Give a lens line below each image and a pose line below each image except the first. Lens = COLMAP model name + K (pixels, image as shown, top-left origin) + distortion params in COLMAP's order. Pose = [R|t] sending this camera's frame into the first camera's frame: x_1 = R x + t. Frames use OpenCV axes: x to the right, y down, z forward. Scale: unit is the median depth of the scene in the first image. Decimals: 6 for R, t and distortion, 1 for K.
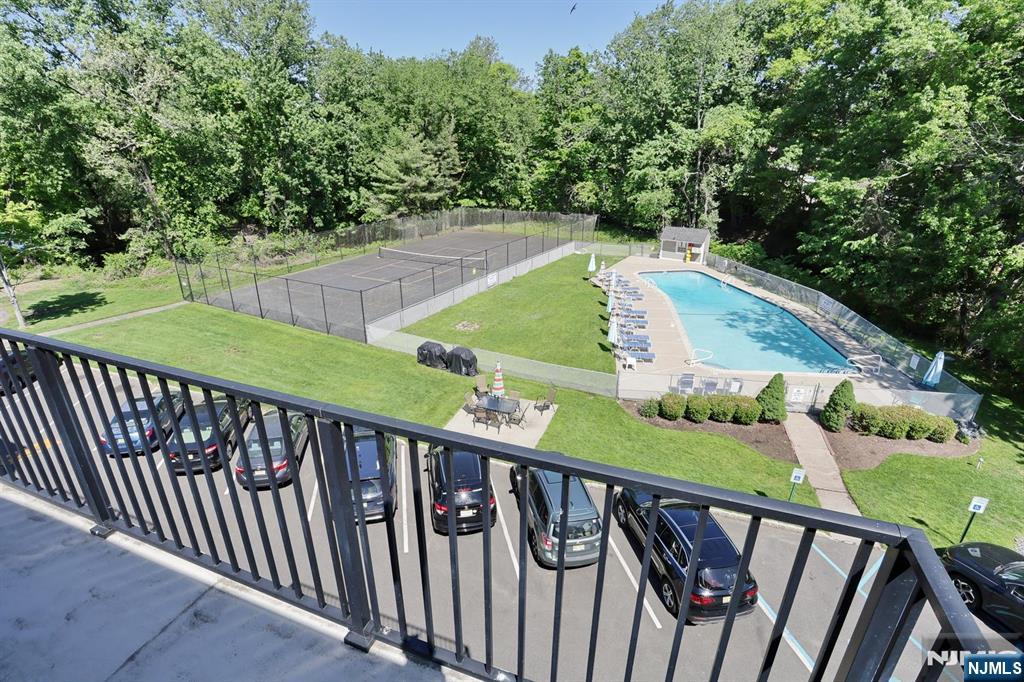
lens RADIAL K [[495.9, 0, 508.1], [0, 495.9, 339.1], [0, 0, 1]] dist [-0.070666, 0.027284]
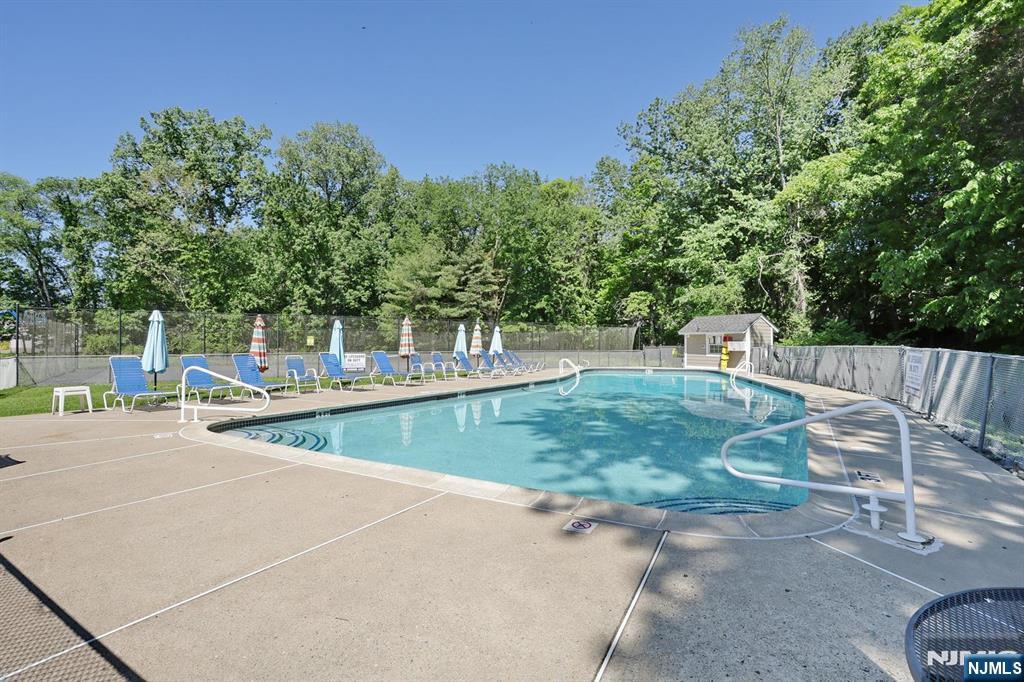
lens RADIAL K [[495.9, 0, 508.1], [0, 495.9, 339.1], [0, 0, 1]] dist [-0.070666, 0.027284]
pose [[0.911158, -0.000564, -0.412057, 0.319602], [-0.154817, 0.926265, -0.343605, 0.037598], [0.381868, 0.376872, 0.843887, 0.358847]]
